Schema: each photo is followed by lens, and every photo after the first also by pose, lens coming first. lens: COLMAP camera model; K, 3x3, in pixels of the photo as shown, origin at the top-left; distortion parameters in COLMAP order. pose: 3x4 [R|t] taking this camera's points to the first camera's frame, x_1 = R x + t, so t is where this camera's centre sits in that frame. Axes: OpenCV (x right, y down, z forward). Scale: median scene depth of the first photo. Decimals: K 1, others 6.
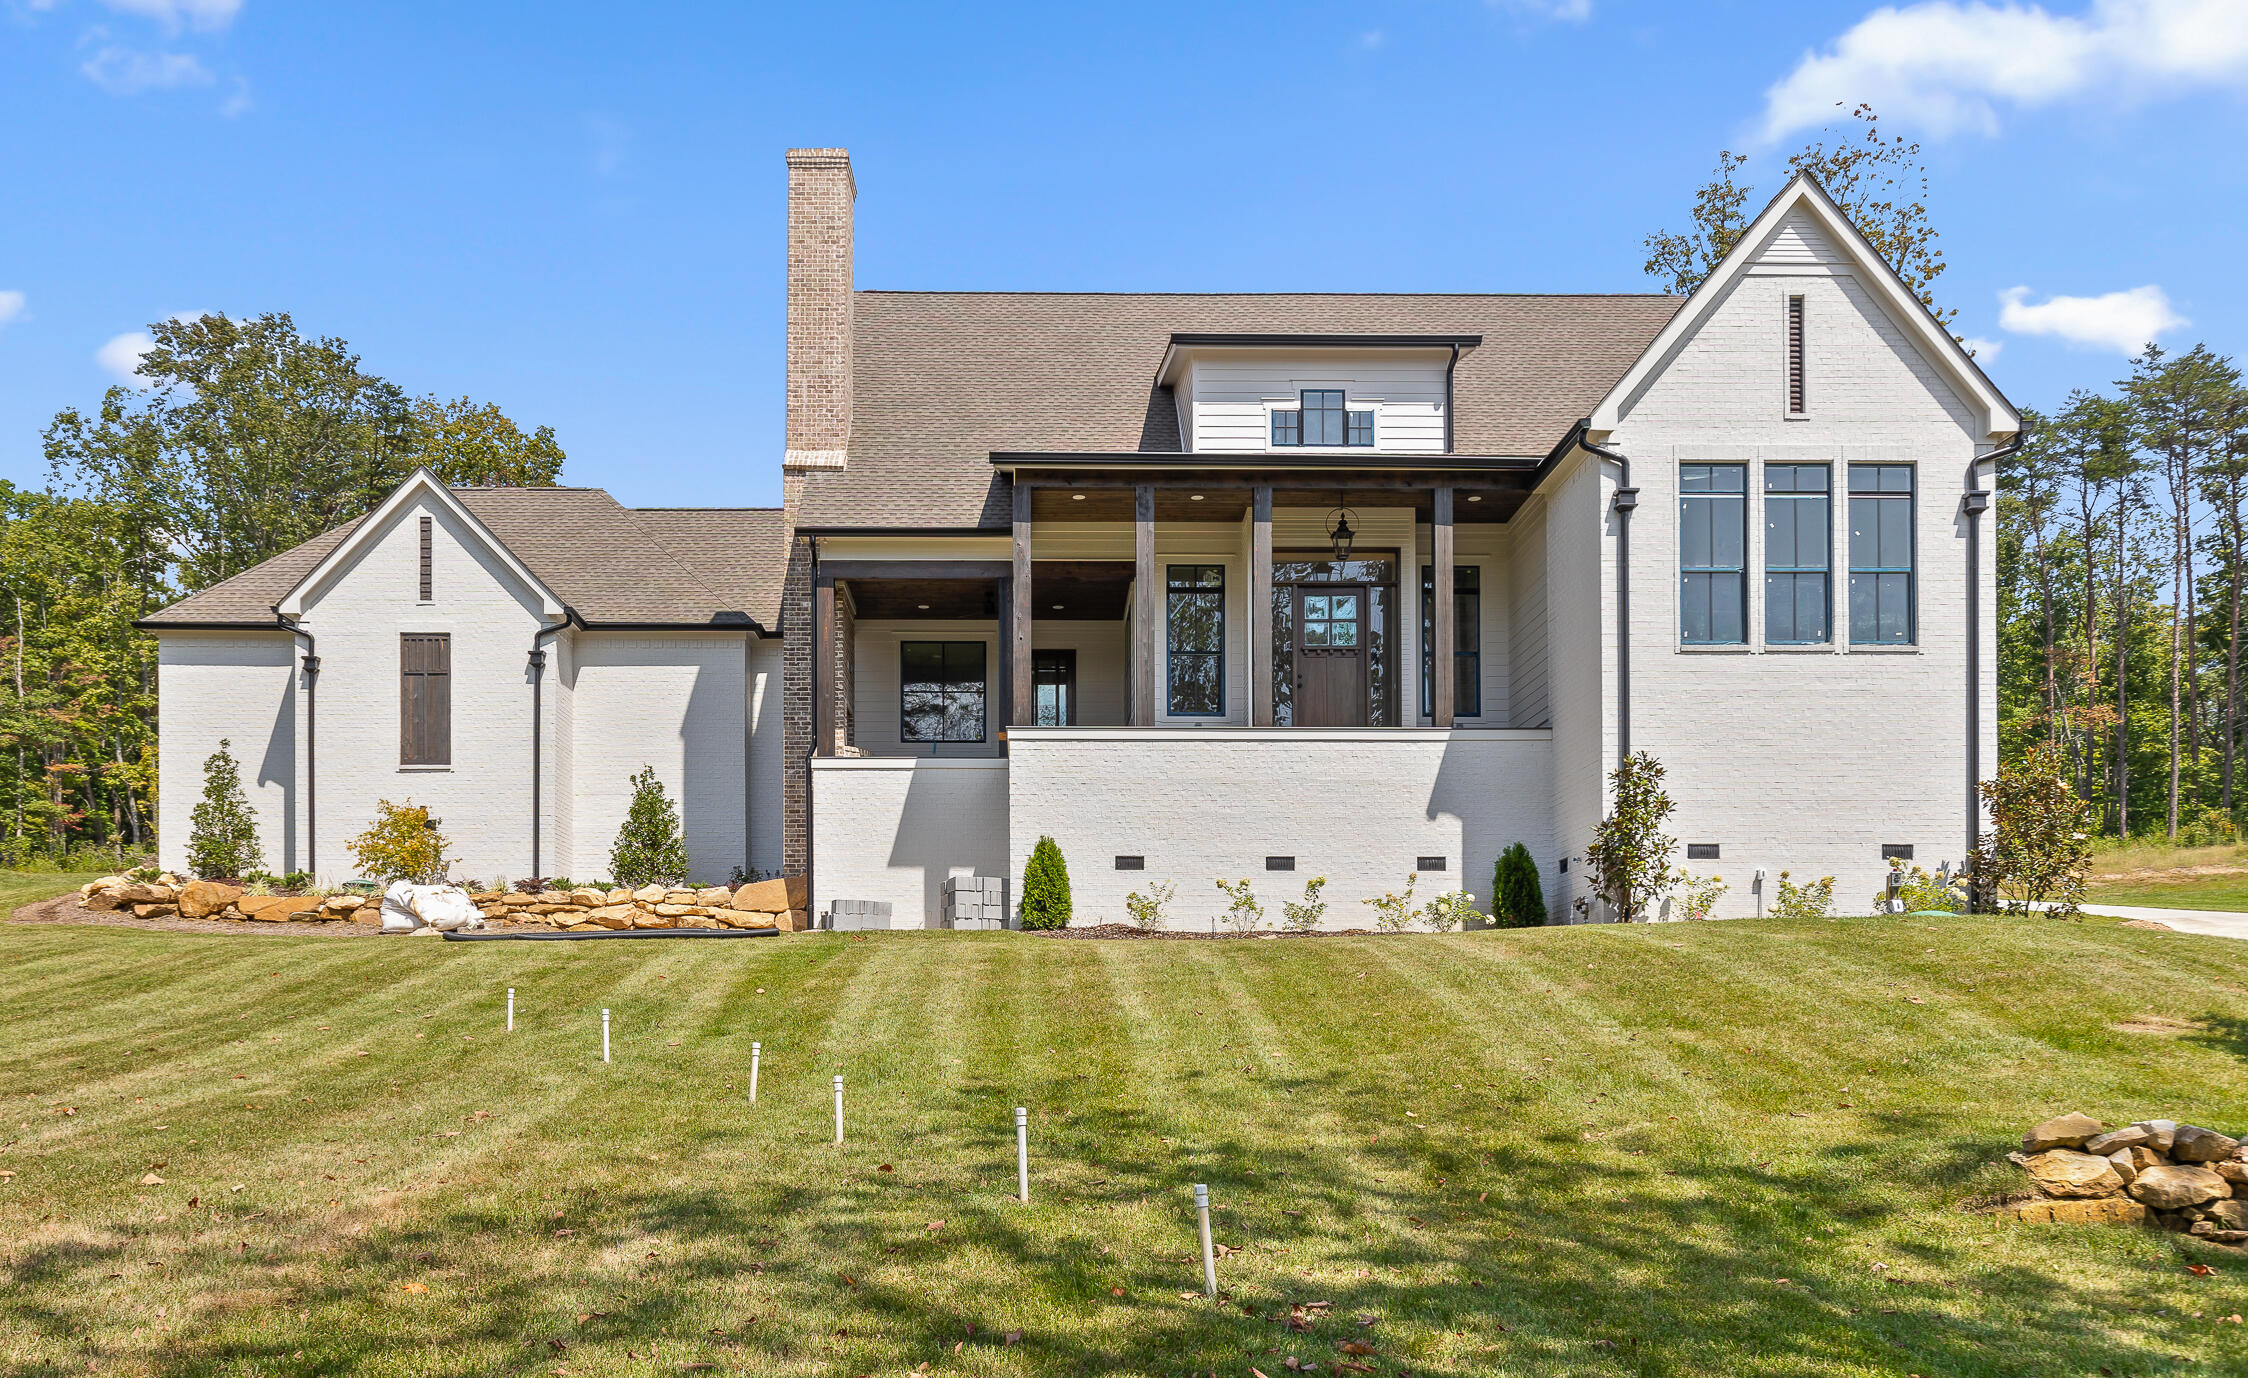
lens RADIAL K [[1722.8, 0, 1027.1], [0, 1722.8, 860.3], [0, 0, 1]] dist [0.007053, -0.007286]
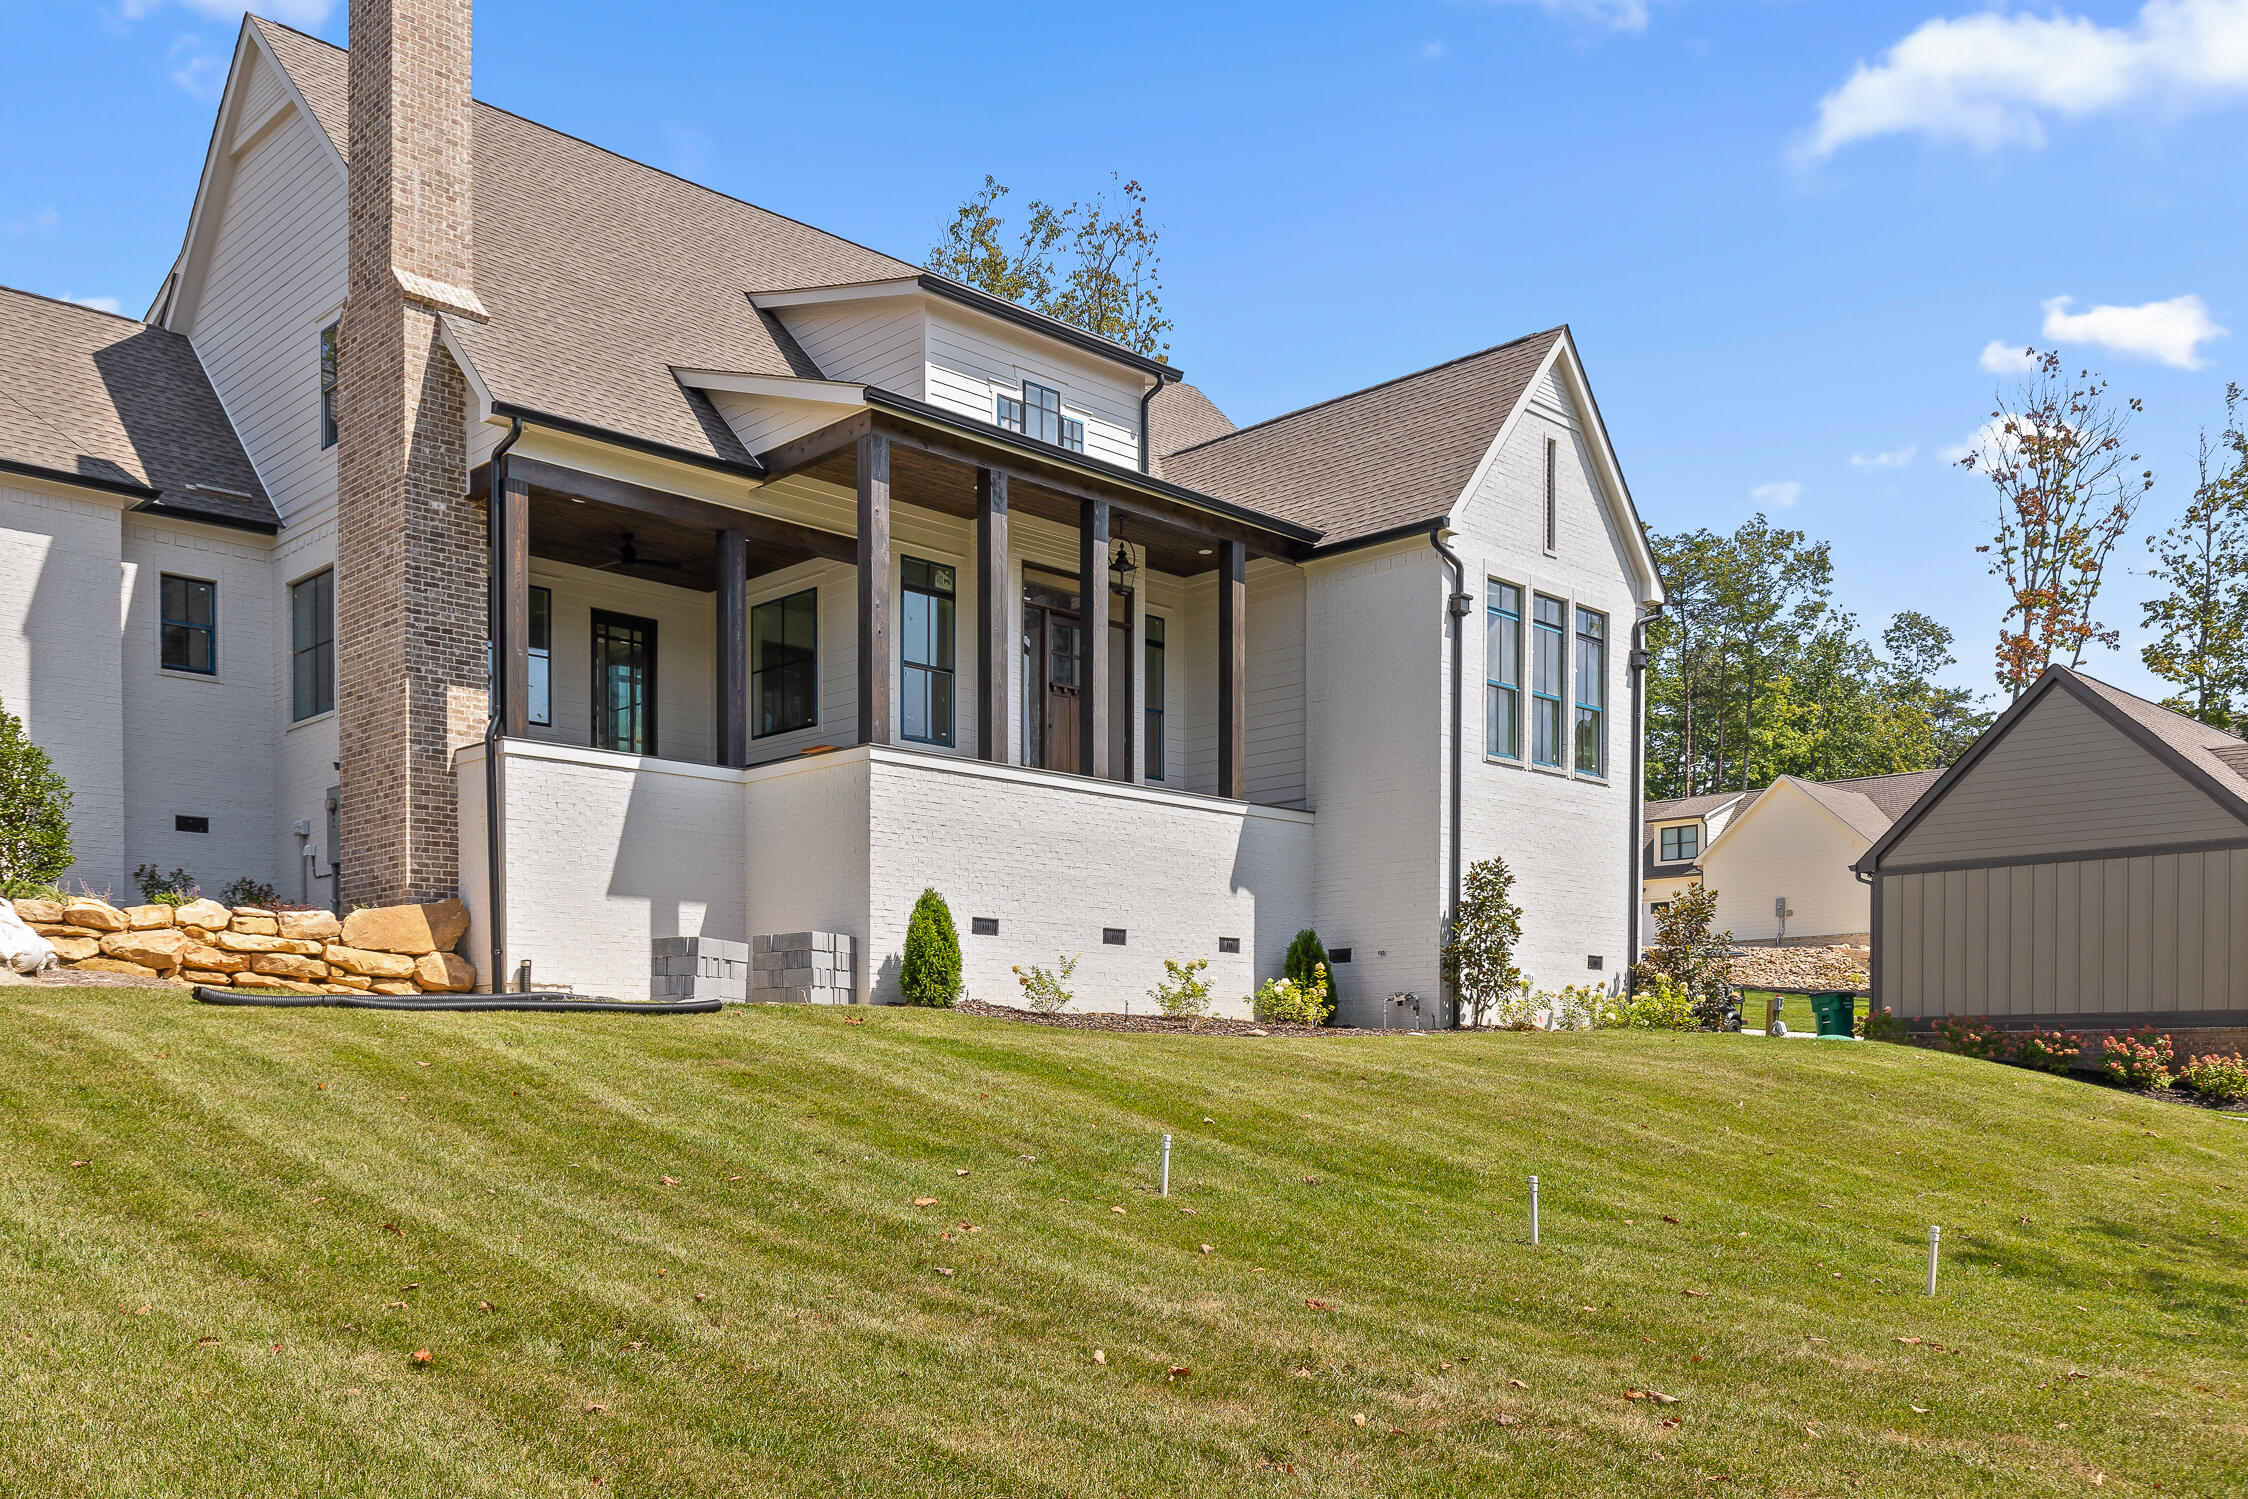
lens RADIAL K [[1899.1, 0, 1096.6], [0, 1899.1, 1003.5], [0, 0, 1]] dist [0.004308, -0.004726]
pose [[0.712957, 0.026186, 0.700719, -0.481834], [-0.081615, 0.995609, 0.045835, -0.007123], [-0.696442, -0.089868, 0.711963, 0.272403]]
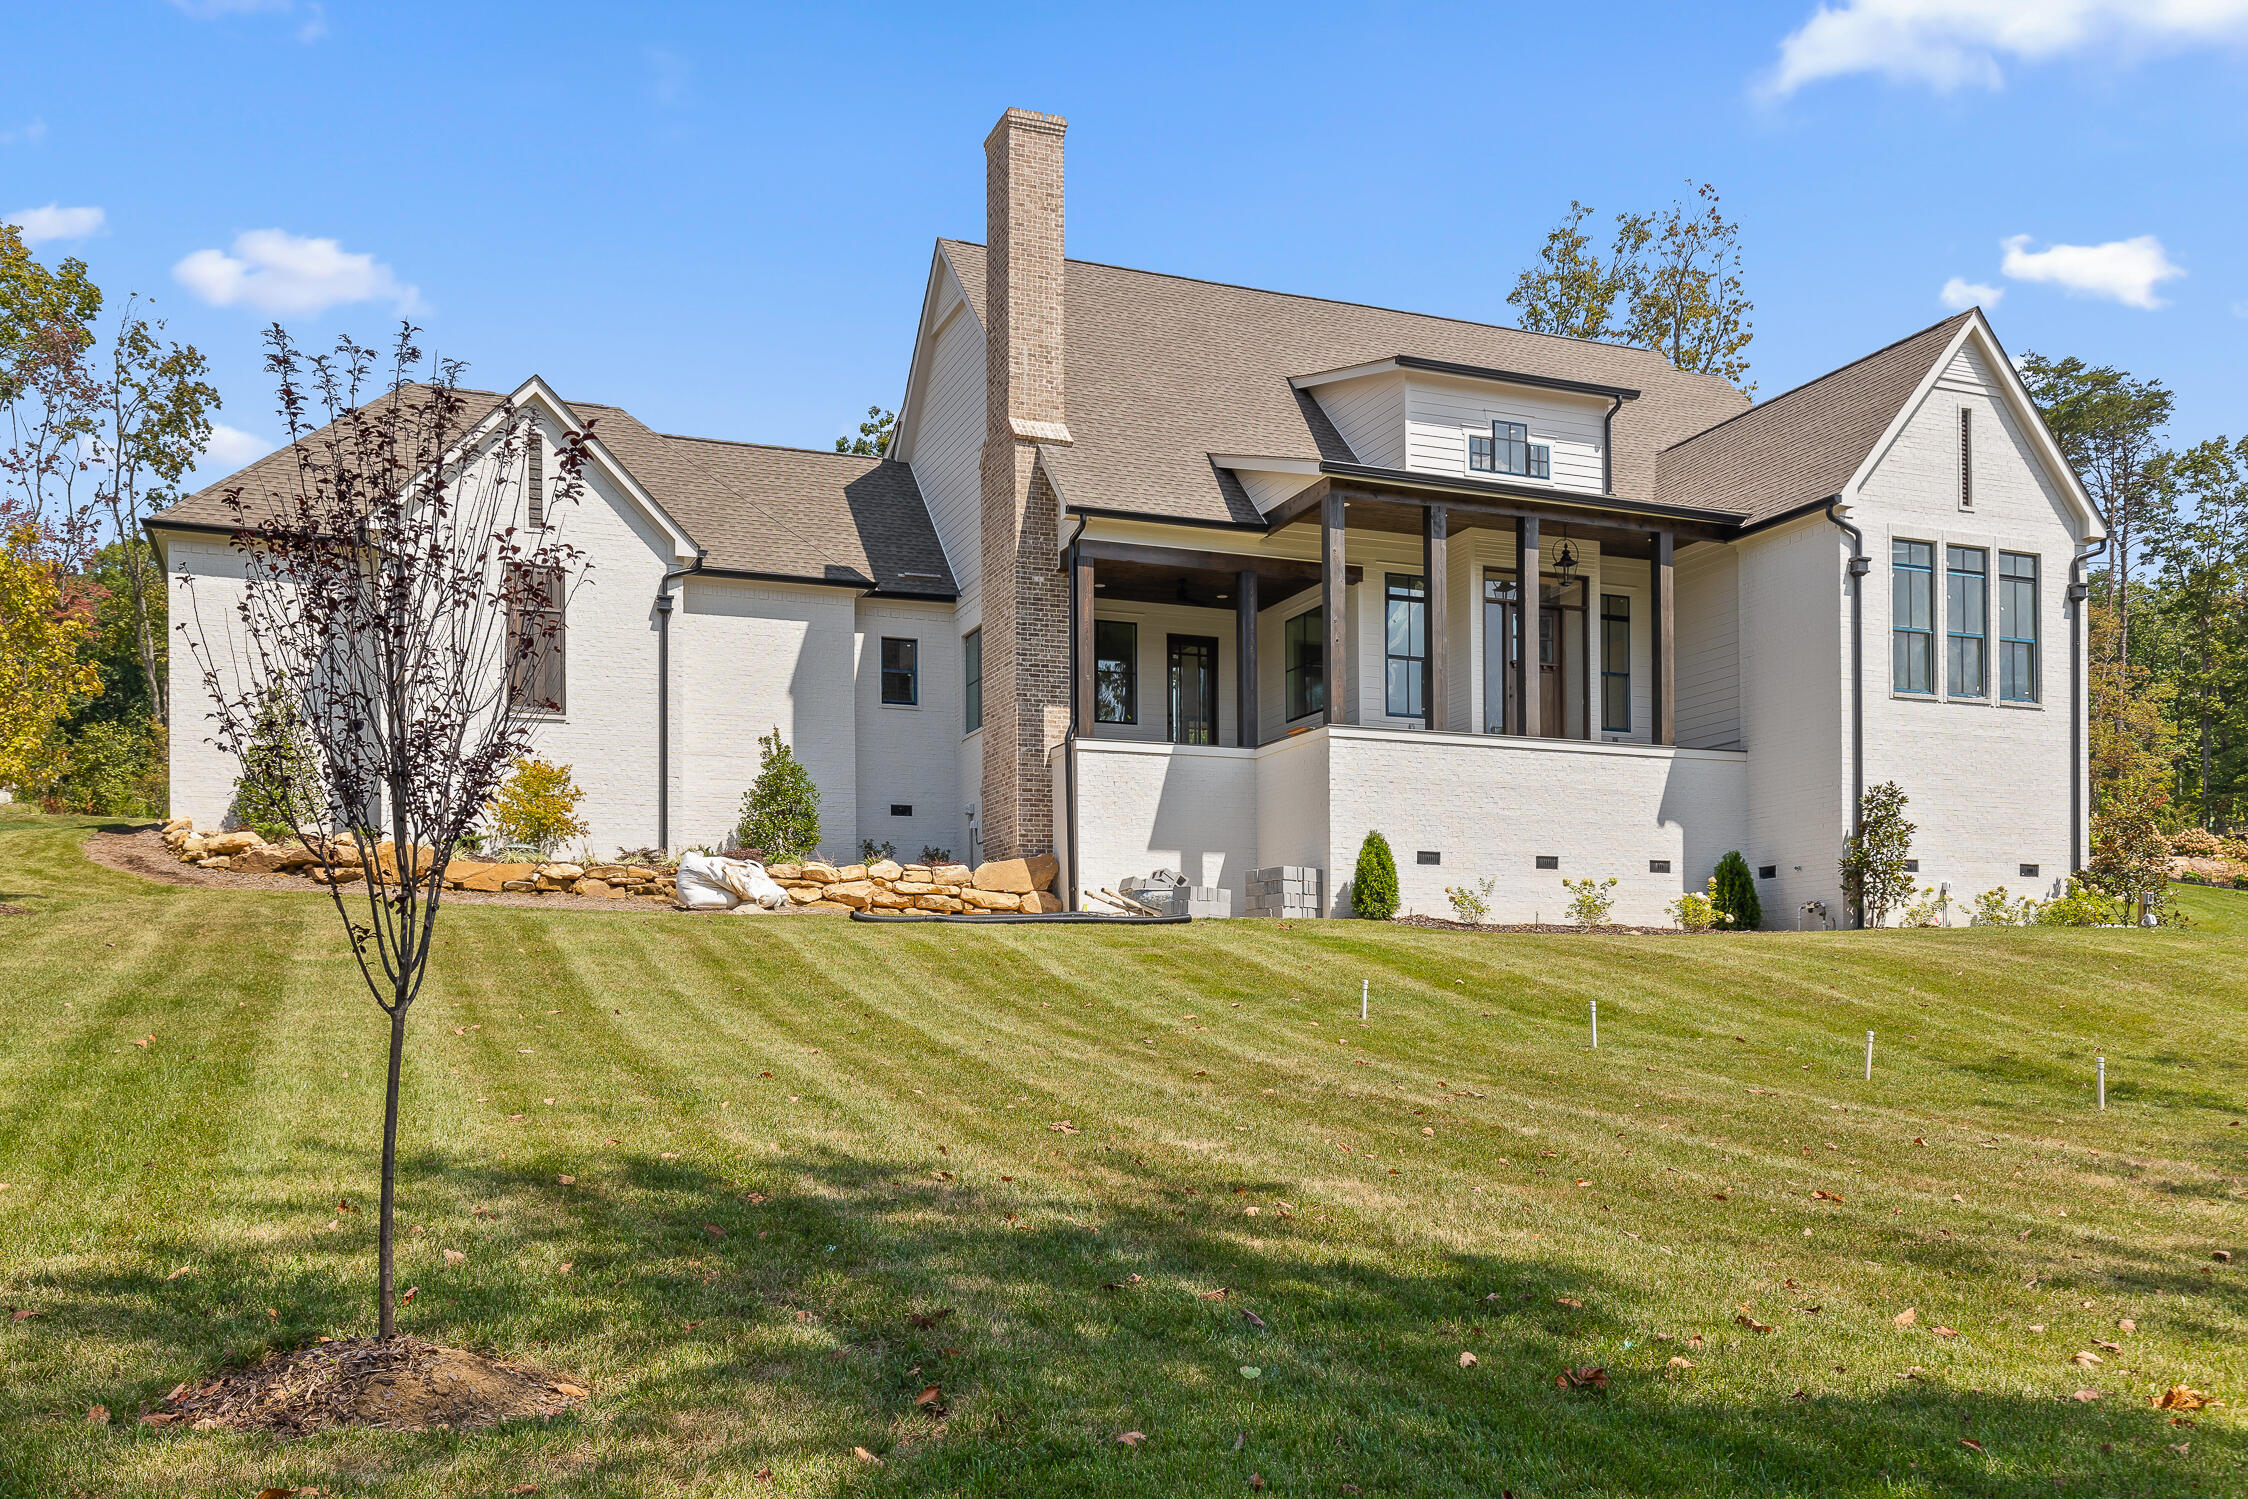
lens RADIAL K [[1899.1, 0, 1106.0], [0, 1899.1, 821.4], [0, 0, 1]] dist [0.004308, -0.004726]
pose [[0.931370, 0.035595, 0.362331, -0.494539], [-0.037047, 0.999309, -0.002940, -0.009184], [-0.362185, -0.010685, 0.932045, -0.024595]]
